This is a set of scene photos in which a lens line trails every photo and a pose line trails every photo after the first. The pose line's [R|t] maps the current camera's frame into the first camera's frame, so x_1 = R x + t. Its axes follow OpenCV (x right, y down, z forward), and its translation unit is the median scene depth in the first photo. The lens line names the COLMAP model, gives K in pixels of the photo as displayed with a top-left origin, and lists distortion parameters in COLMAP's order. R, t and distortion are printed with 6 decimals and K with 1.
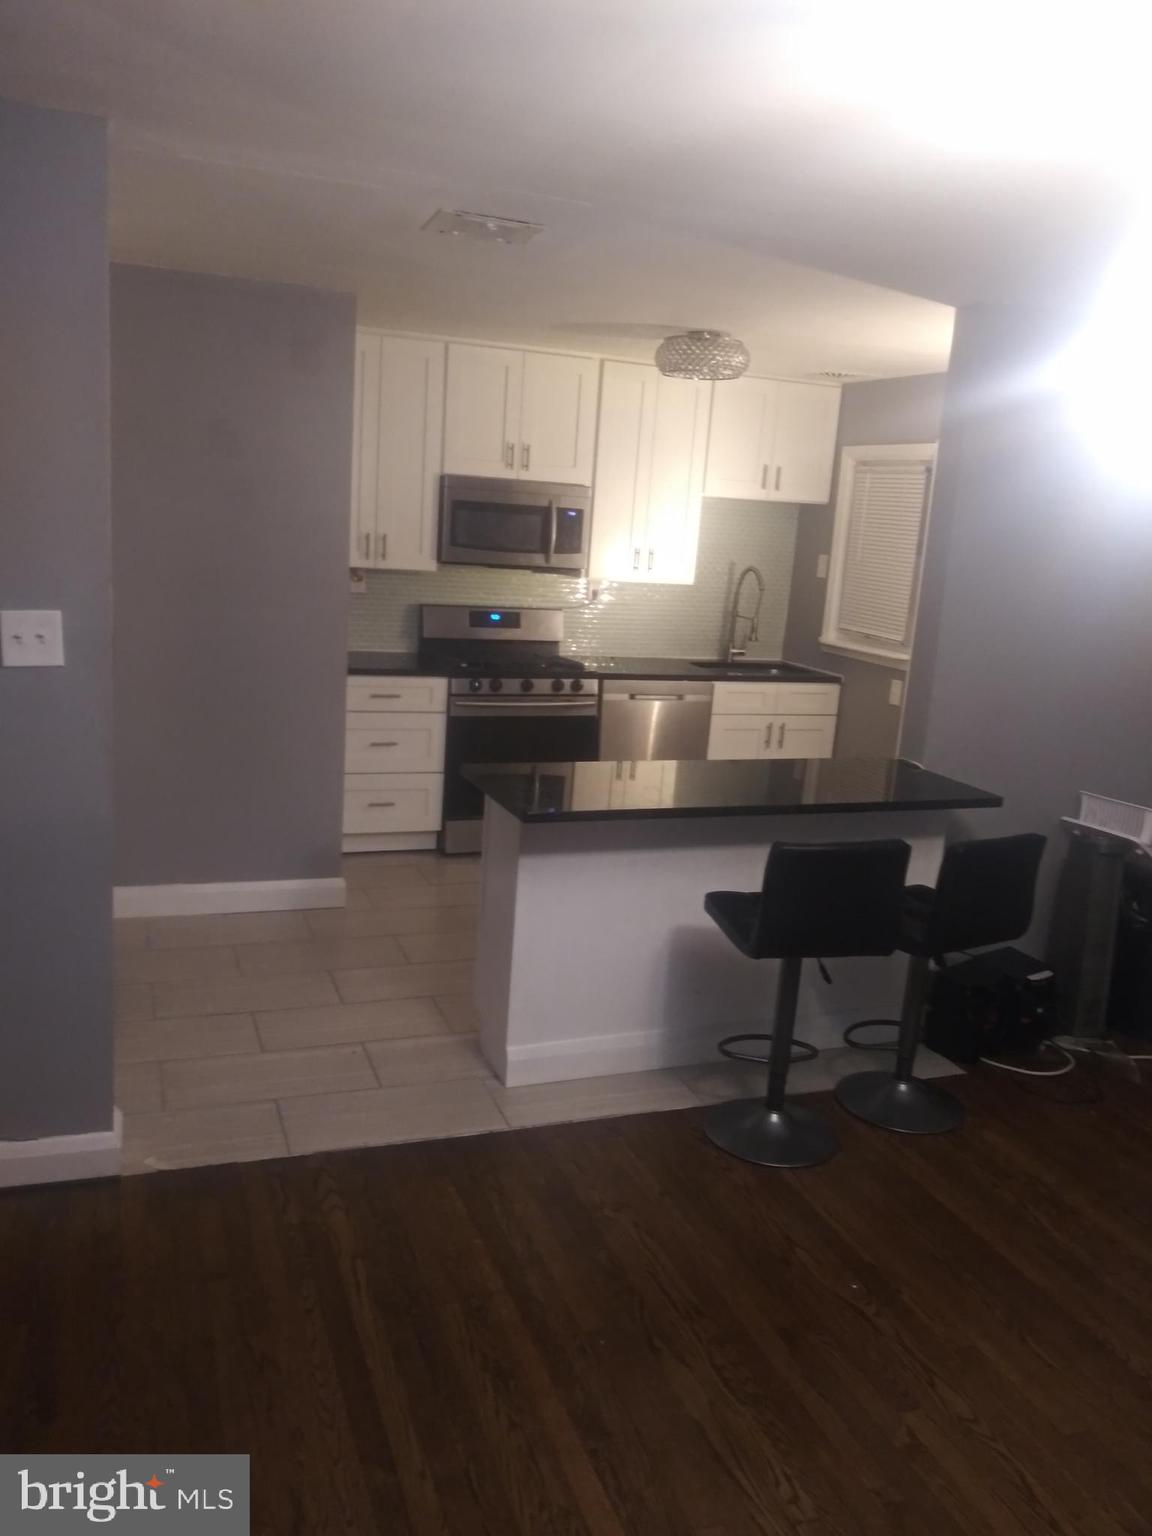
lens RADIAL K [[1234.1, 0, 568.0], [0, 1234.1, 773.1], [0, 0, 1]] dist [0.099551, -0.000399]
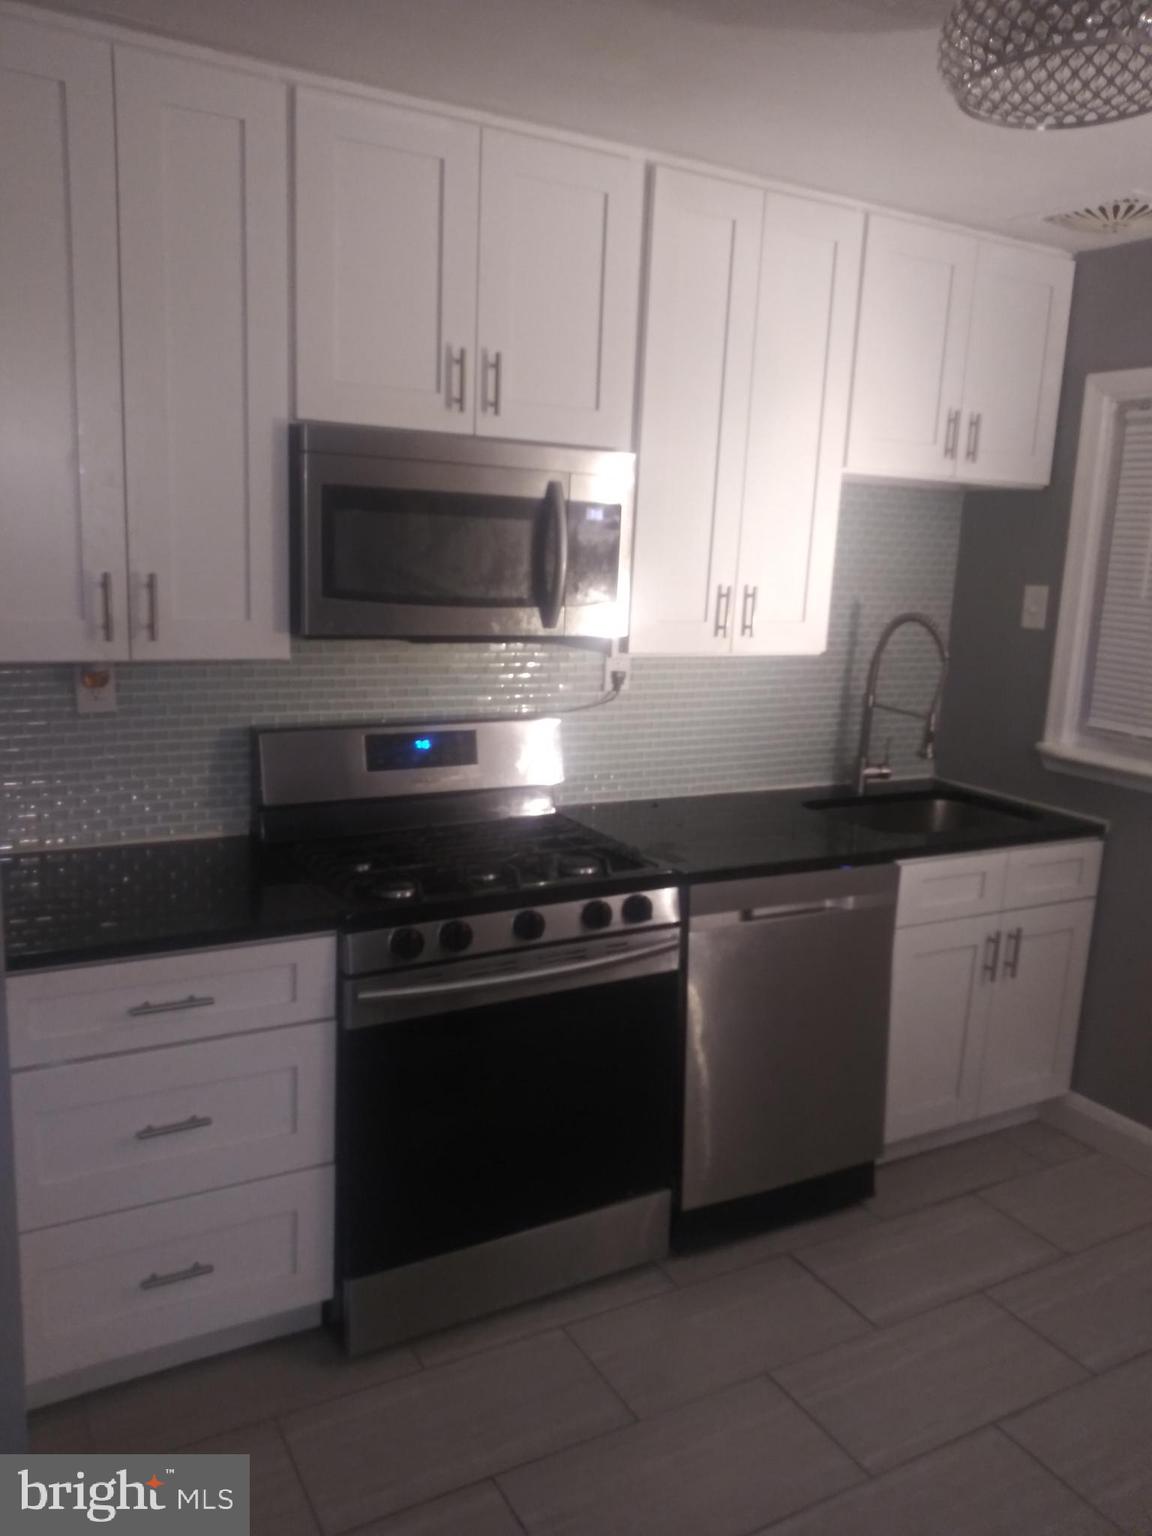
lens RADIAL K [[1206.6, 0, 576.0], [0, 1206.6, 768.0], [0, 0, 1]] dist [0.053007, -0.000637]
pose [[0.987403, -0.051440, 0.149632, -0.070845], [0.053255, 0.998548, -0.008148, -0.112347], [-0.148996, 0.016014, 0.988708, 0.559198]]
